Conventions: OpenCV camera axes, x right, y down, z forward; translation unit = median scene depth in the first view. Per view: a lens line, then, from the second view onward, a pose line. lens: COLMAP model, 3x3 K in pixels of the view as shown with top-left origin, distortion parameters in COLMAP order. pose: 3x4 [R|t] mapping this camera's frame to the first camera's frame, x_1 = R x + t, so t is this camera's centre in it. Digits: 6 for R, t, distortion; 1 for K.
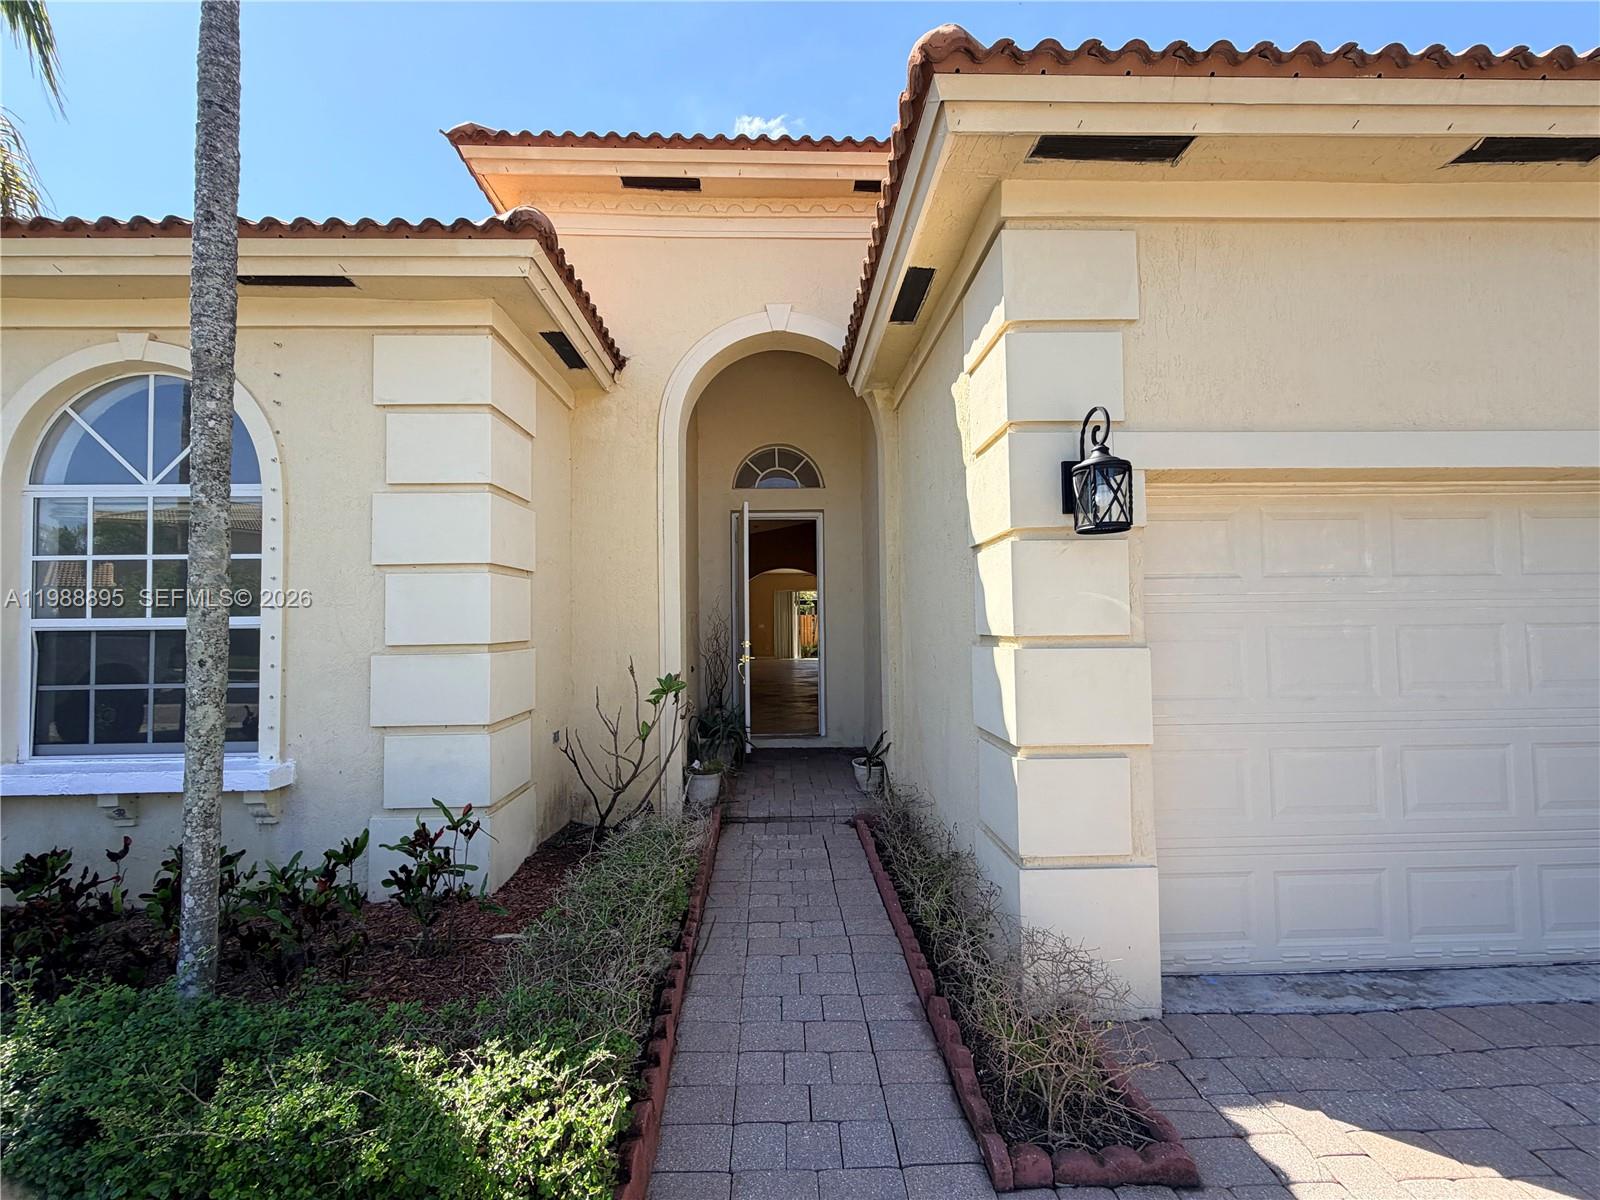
lens RADIAL K [[643.7, 0, 803.6], [0, 643.7, 601.7], [0, 0, 1]] dist [0.002811, -0.001072]
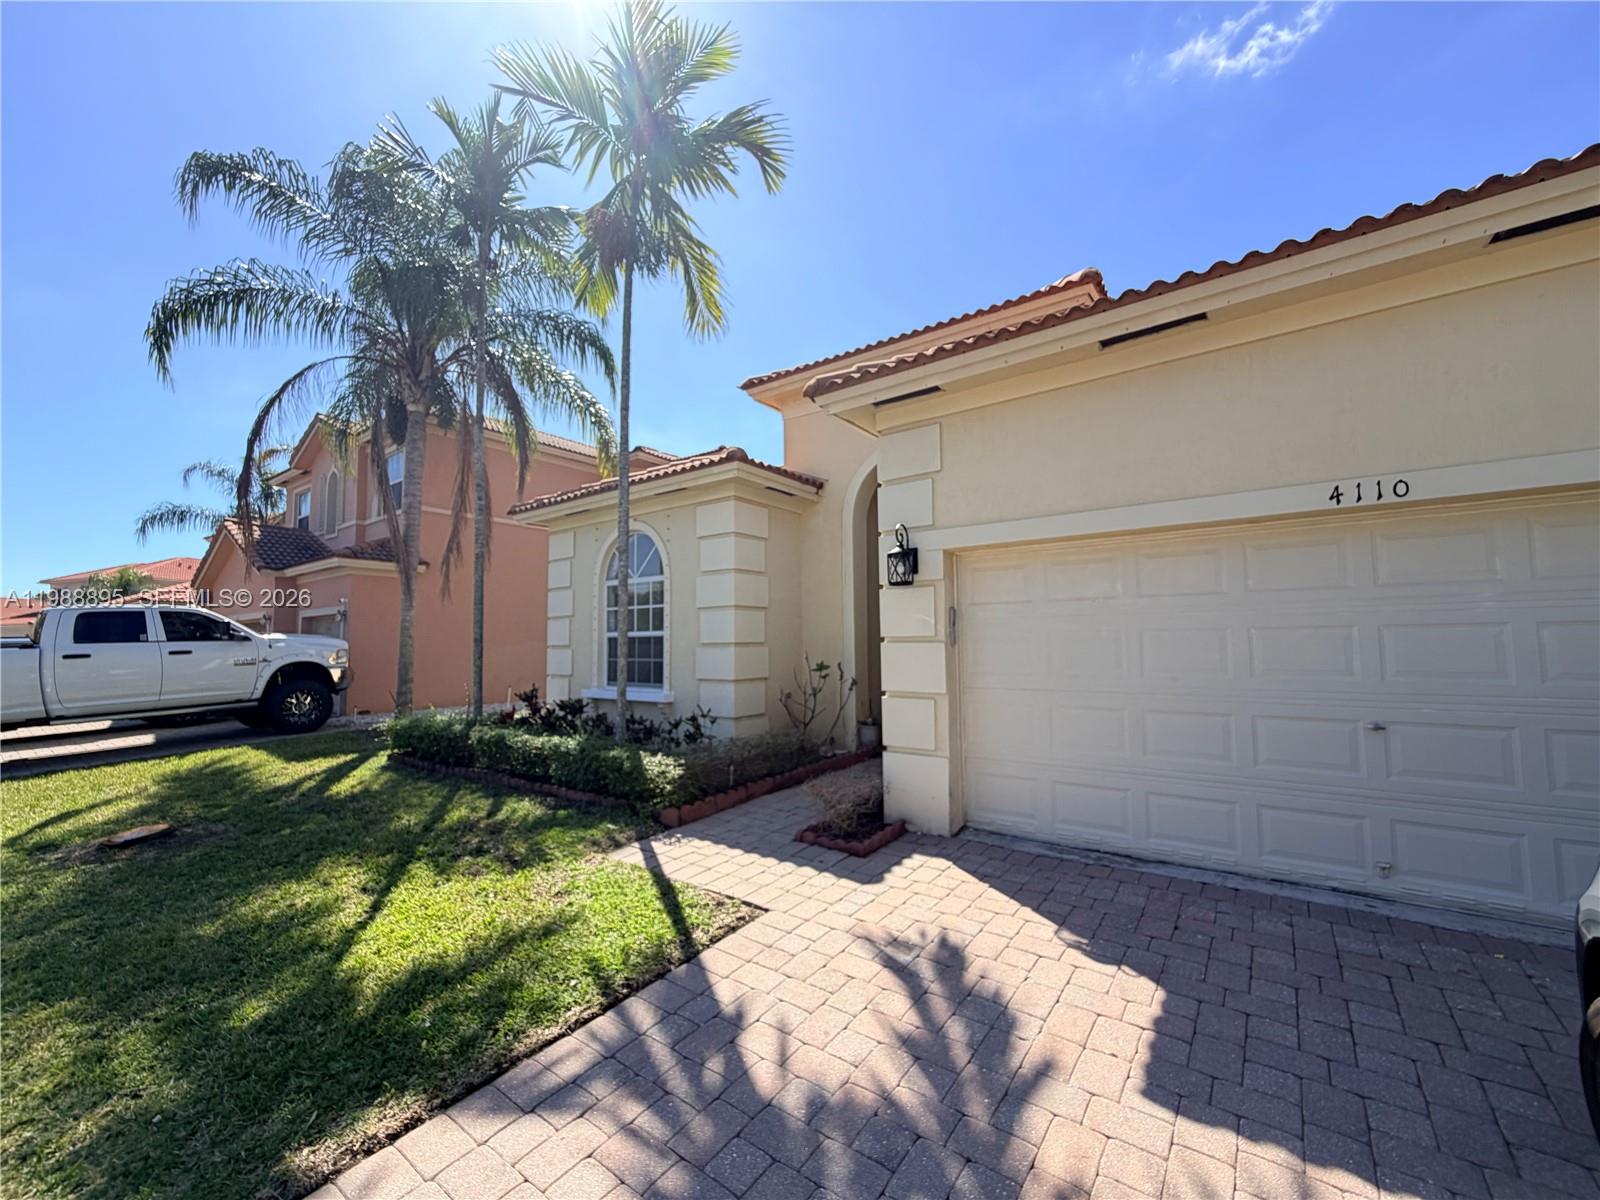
lens RADIAL K [[643.7, 0, 792.5], [0, 643.7, 598.6], [0, 0, 1]] dist [0.002811, -0.001072]
pose [[0.781927, -0.039546, -0.622114, 1.220244], [0.019673, 0.999054, -0.038780, 0.005912], [0.623059, 0.018084, 0.781966, -0.684078]]
